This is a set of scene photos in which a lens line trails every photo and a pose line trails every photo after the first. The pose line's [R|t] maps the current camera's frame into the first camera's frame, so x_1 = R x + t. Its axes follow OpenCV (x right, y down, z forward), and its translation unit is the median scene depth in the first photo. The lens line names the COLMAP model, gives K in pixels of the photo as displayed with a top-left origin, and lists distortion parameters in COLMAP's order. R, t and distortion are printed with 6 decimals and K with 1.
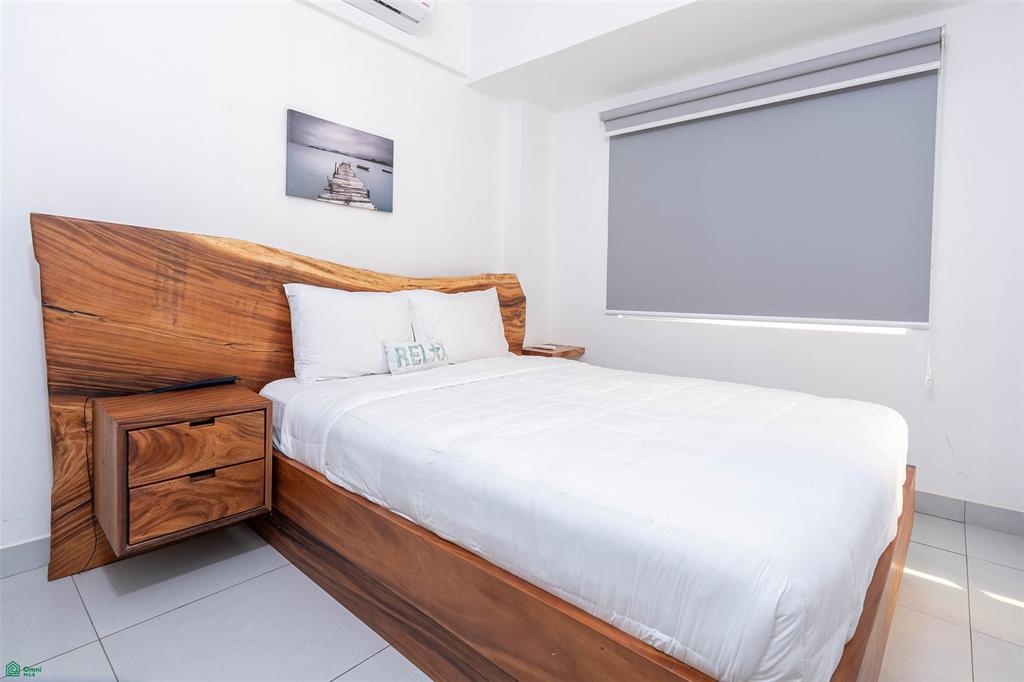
lens RADIAL K [[500.8, 0, 524.3], [0, 500.8, 301.2], [0, 0, 1]] dist [-0.006934, 0.002920]
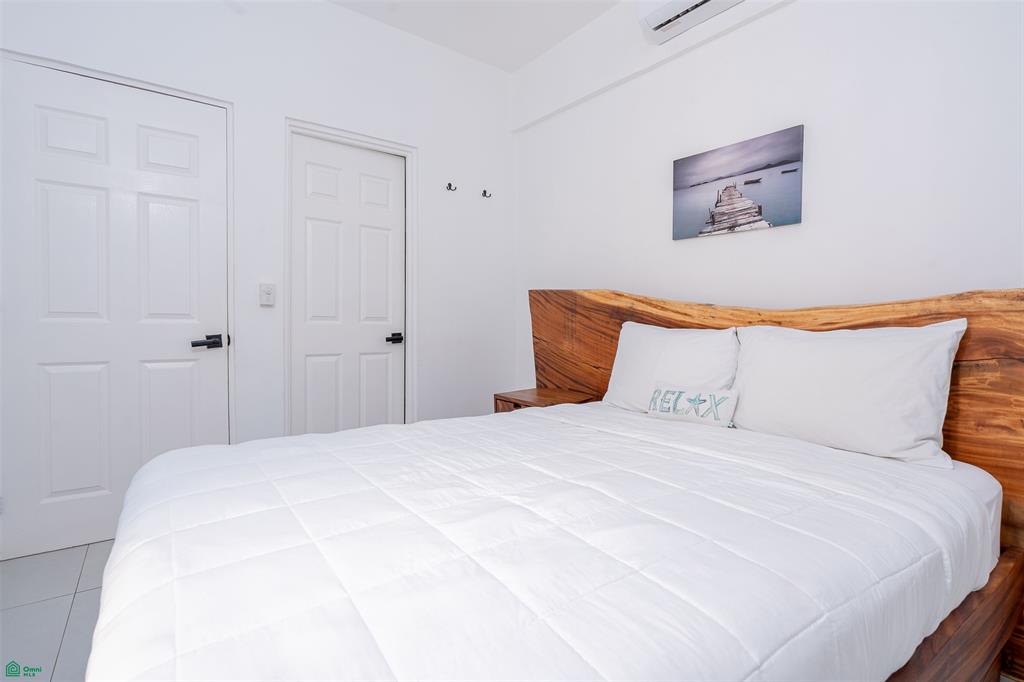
lens RADIAL K [[500.8, 0, 512.0], [0, 500.8, 335.5], [0, 0, 1]] dist [-0.006934, 0.002920]
pose [[-0.223633, -0.000265, -0.974673, 0.621650], [-0.033089, 0.999426, 0.007320, -0.002080], [0.974111, 0.033888, -0.223514, 0.854619]]
